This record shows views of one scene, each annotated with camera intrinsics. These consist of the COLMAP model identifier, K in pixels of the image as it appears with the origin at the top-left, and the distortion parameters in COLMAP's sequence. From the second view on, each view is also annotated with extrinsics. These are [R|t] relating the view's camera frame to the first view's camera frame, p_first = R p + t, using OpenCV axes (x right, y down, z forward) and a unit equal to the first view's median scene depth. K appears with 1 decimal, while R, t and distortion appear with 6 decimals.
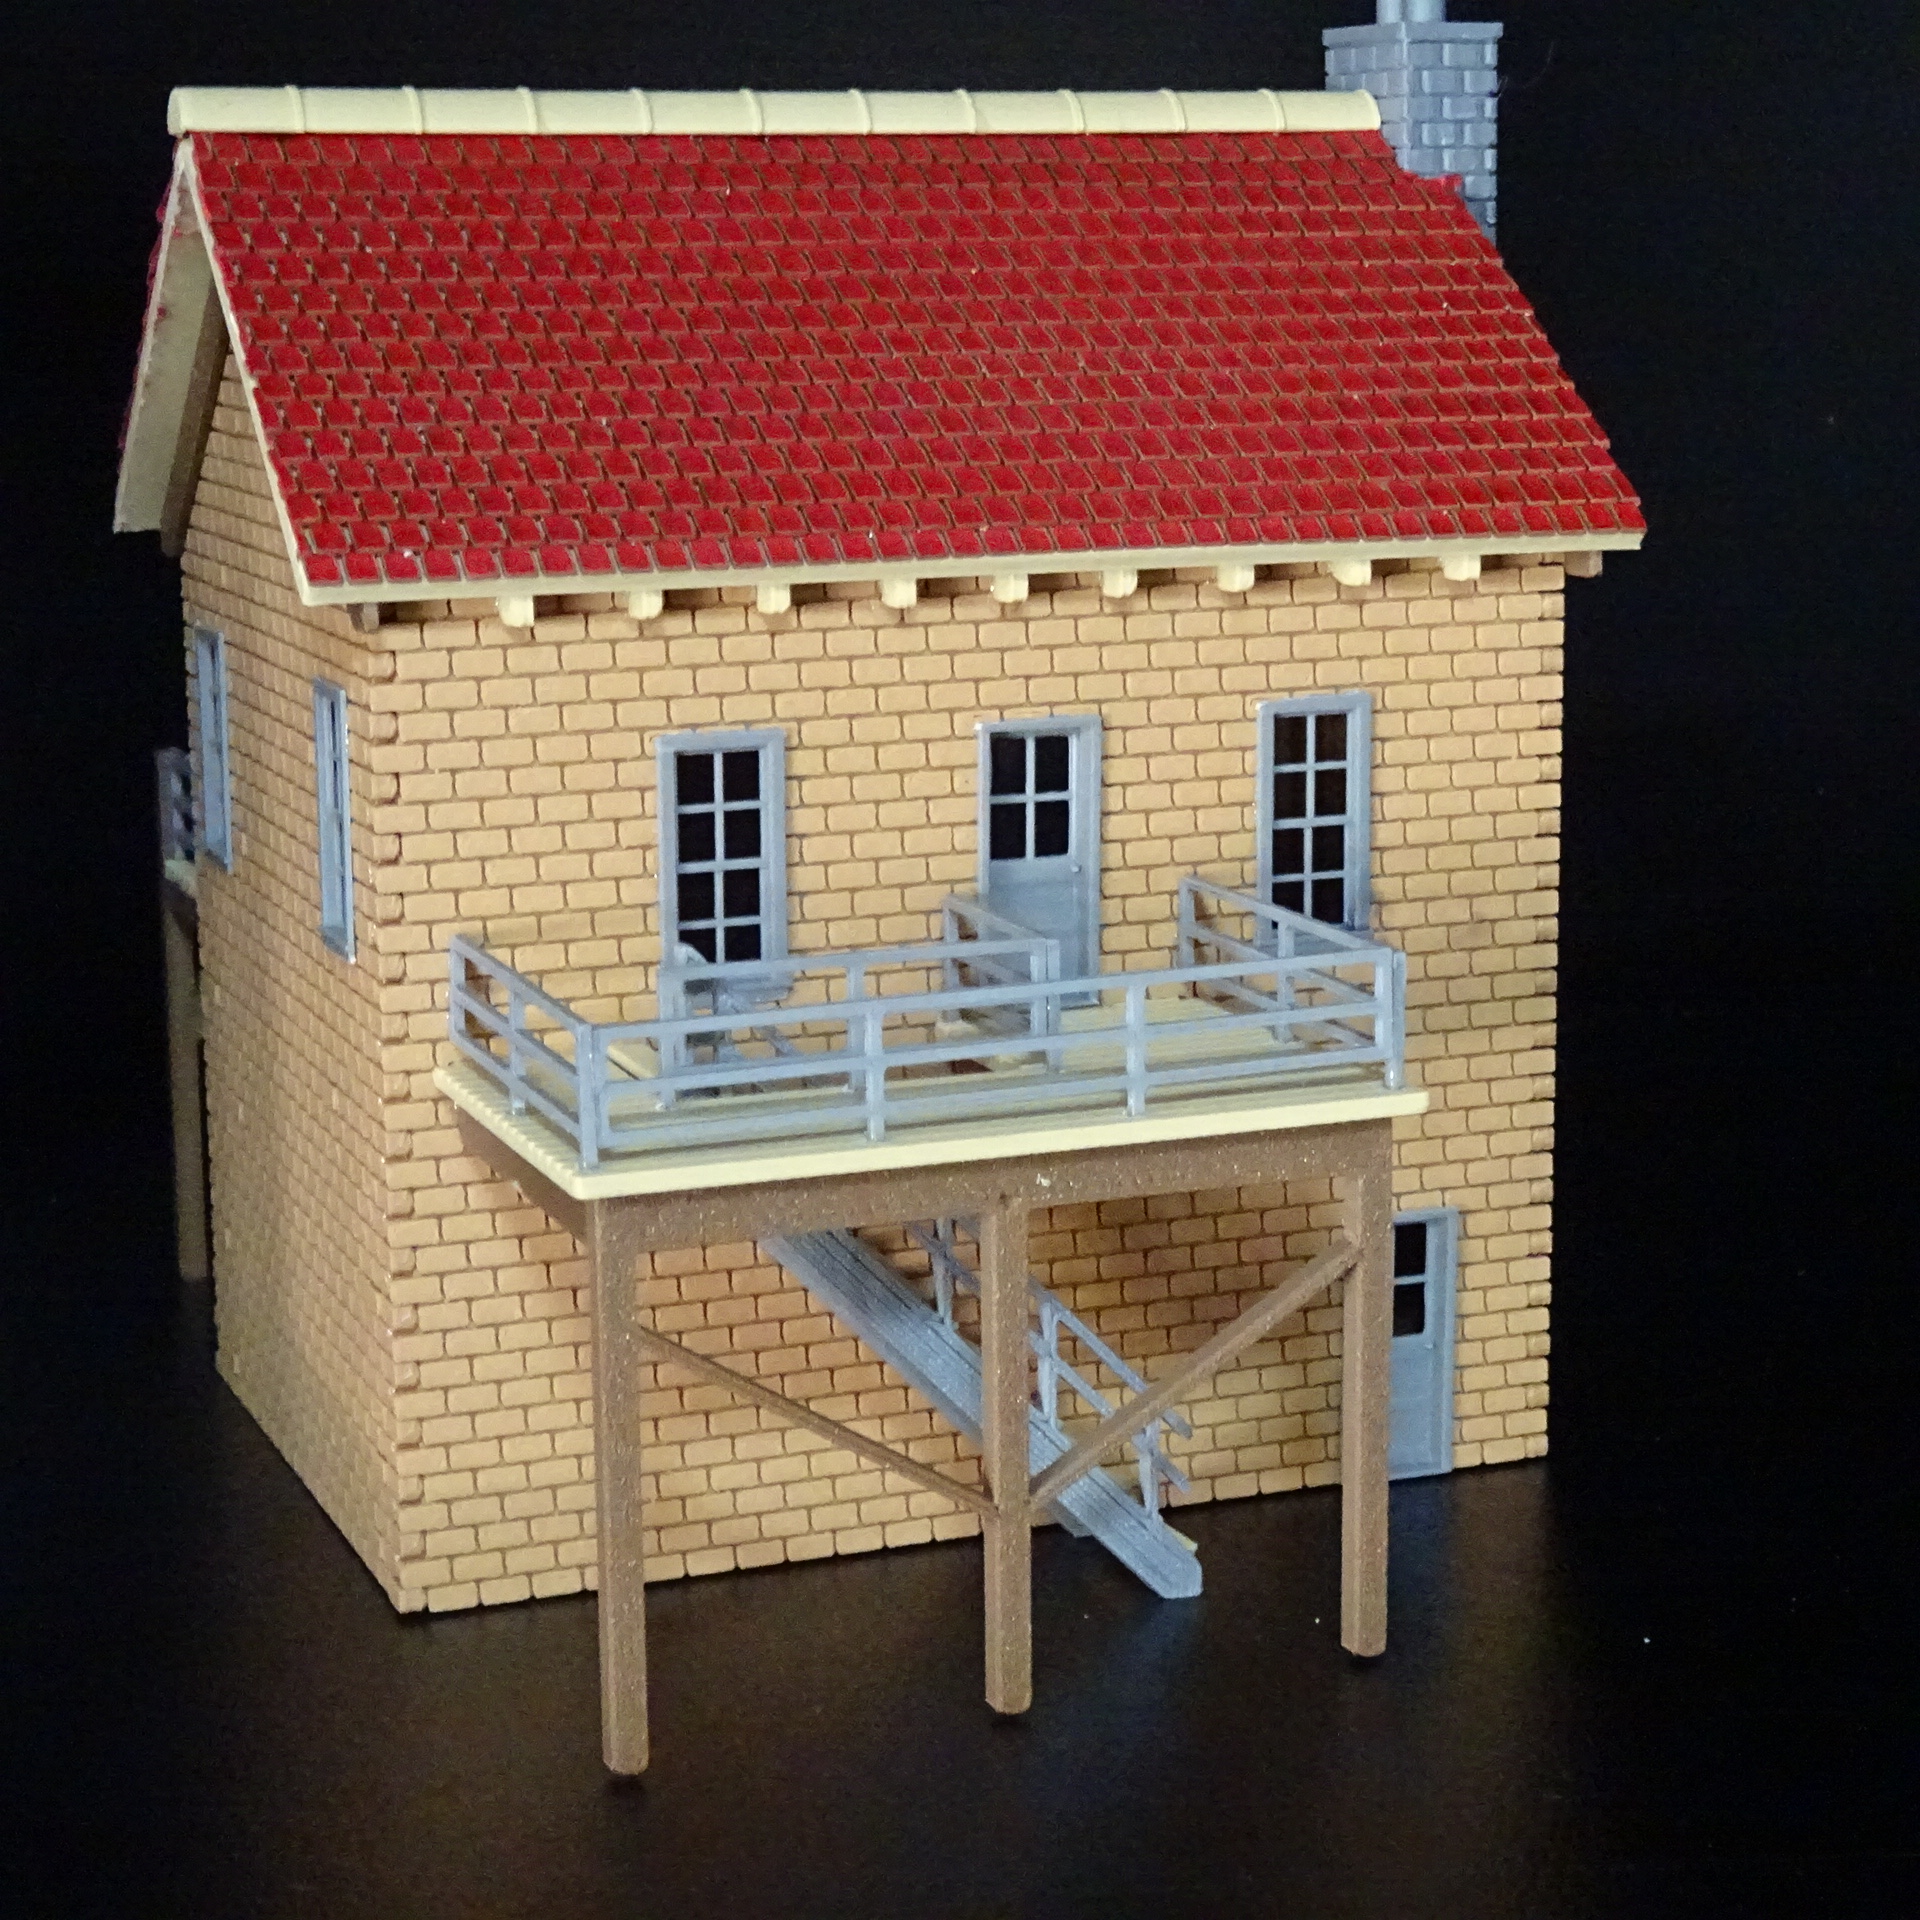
lens RADIAL K [[3958.2, 0, 960.0], [0, 3958.2, 960.0], [0, 0, 1]] dist [-0.003627, -0.130967]
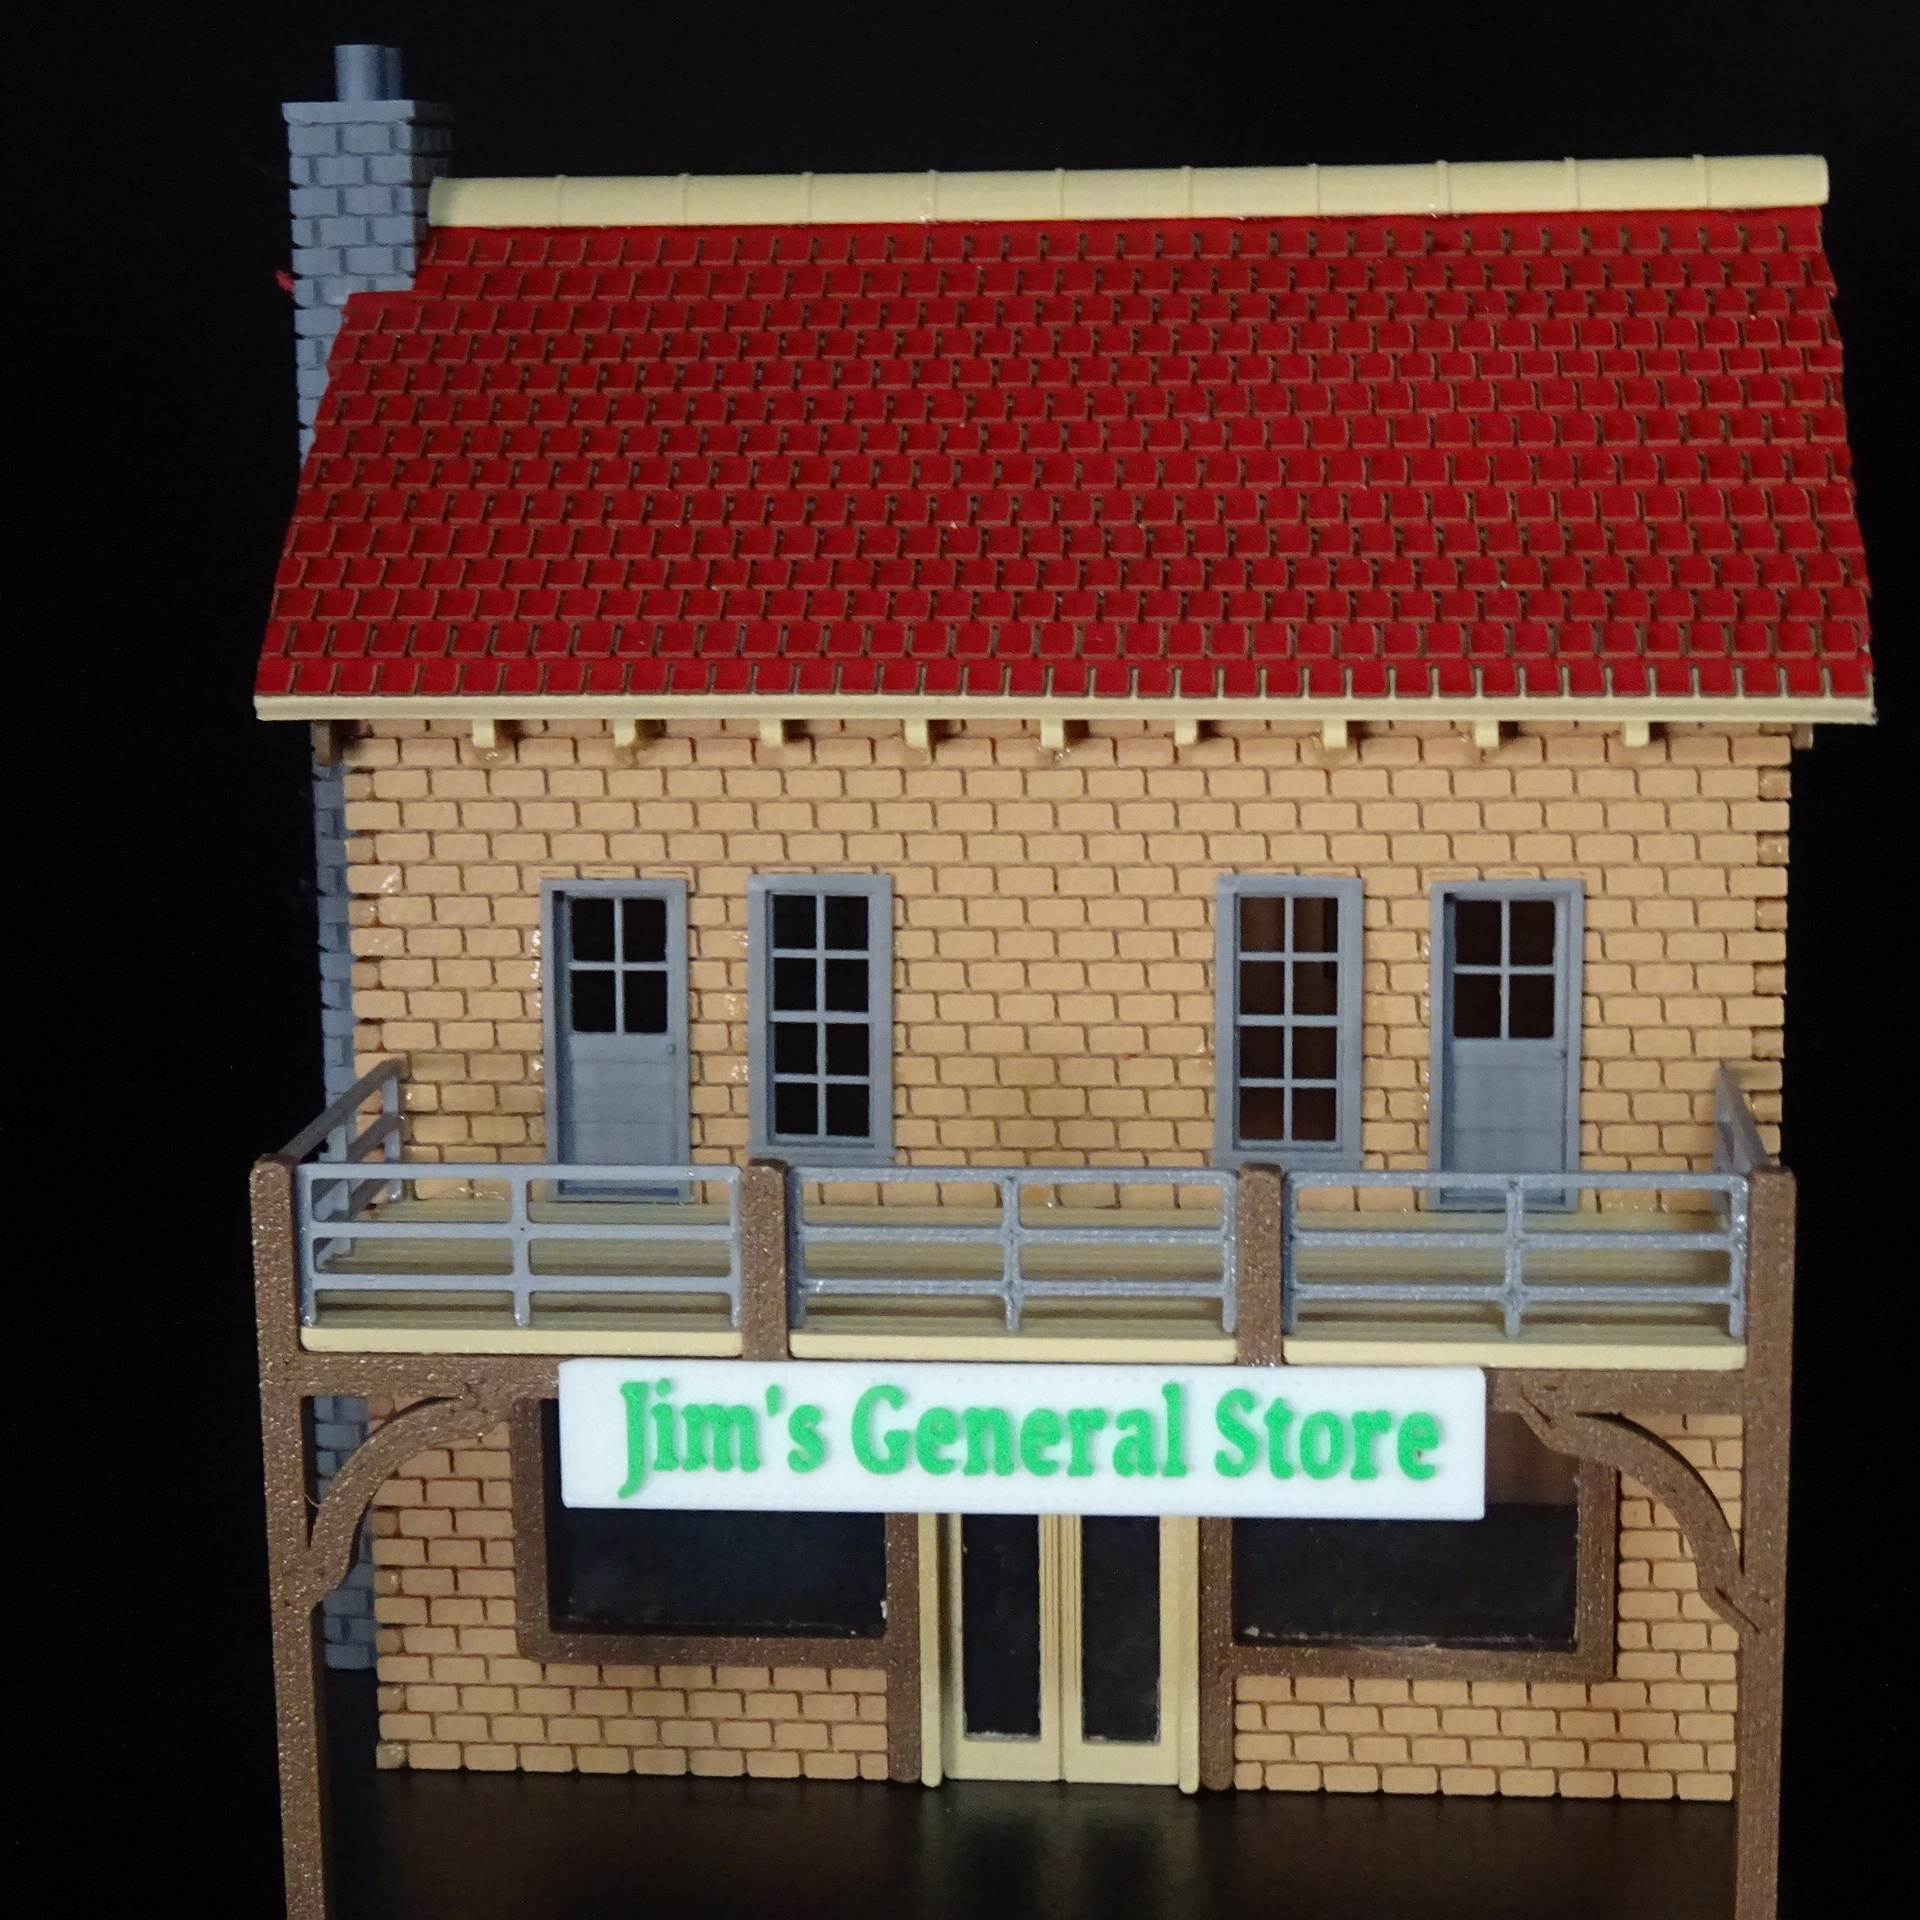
lens RADIAL K [[3958.2, 0, 960.0], [0, 3958.2, 960.0], [0, 0, 1]] dist [-0.003627, -0.130967]
pose [[0.875271, 0.072340, -0.478193, 0.407719], [-0.084396, 0.996425, -0.003739, -0.036363], [0.476213, 0.043630, 0.878247, 0.201374]]
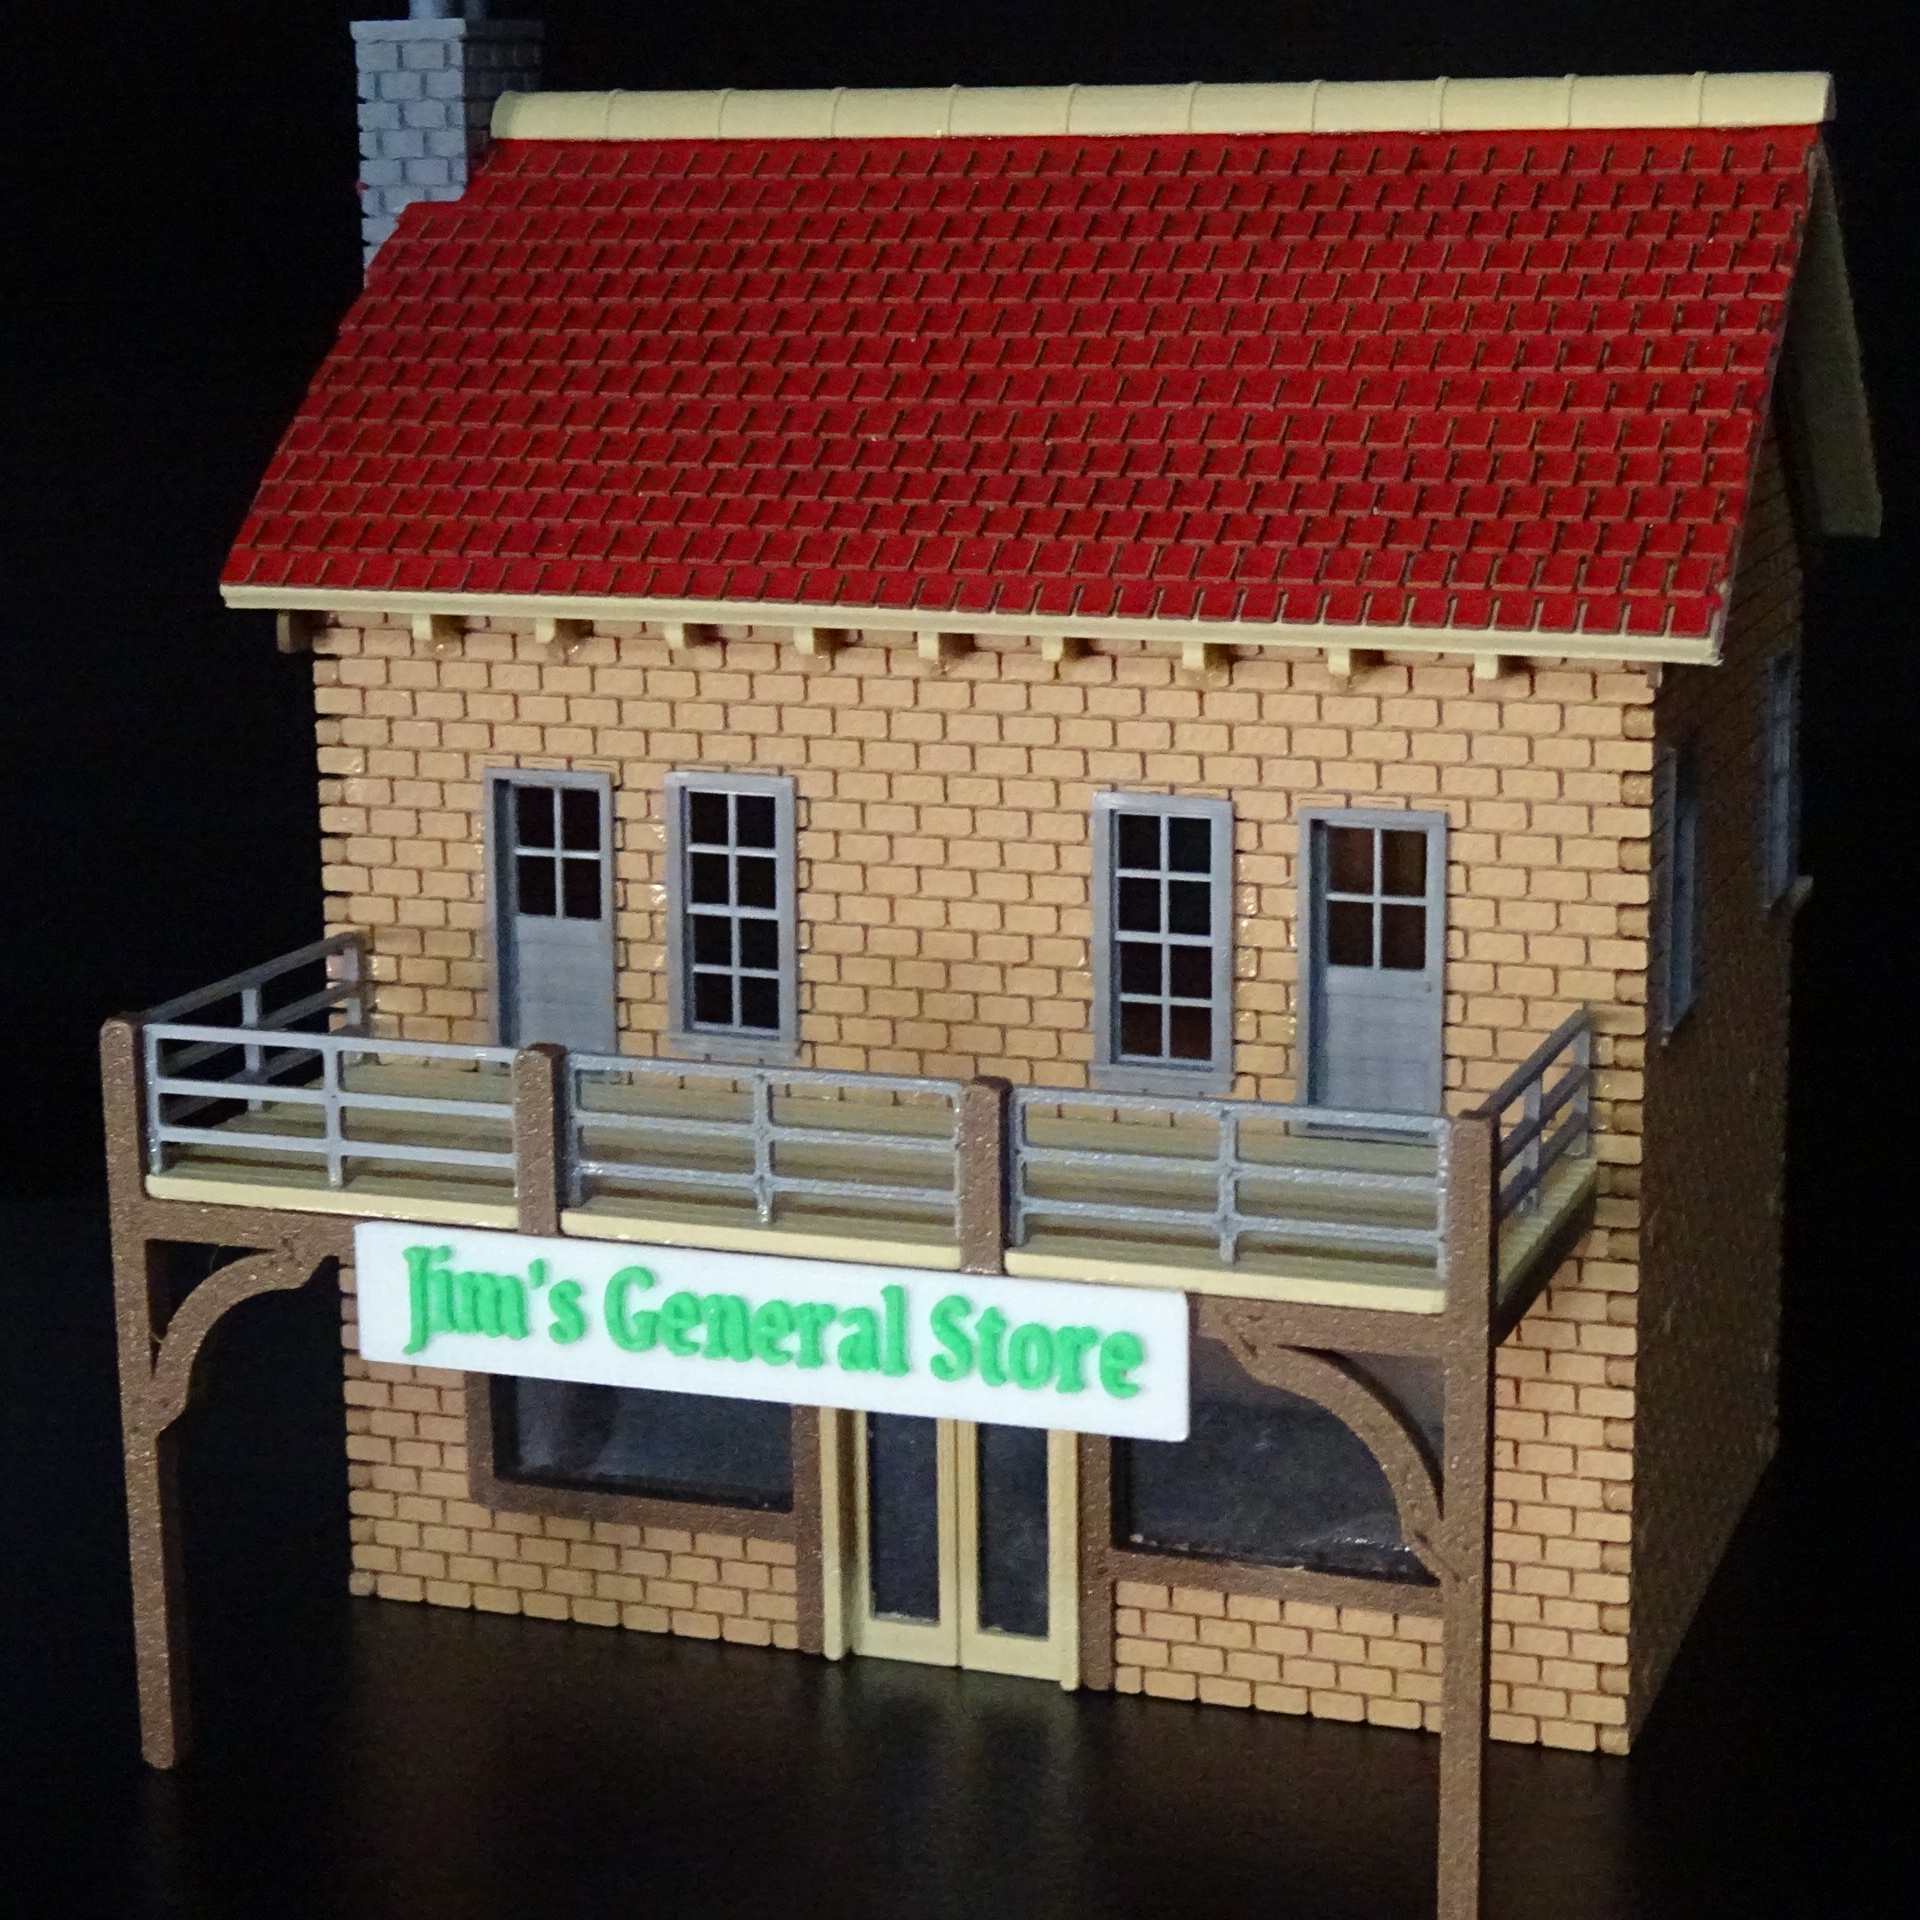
lens RADIAL K [[3958.2, 0, 960.0], [0, 3958.2, 960.0], [0, 0, 1]] dist [-0.003627, -0.130967]
pose [[0.730536, 0.130541, -0.670281, 0.621152], [-0.128752, 0.990284, 0.052538, -0.069508], [0.670627, 0.047920, 0.740246, 0.326658]]
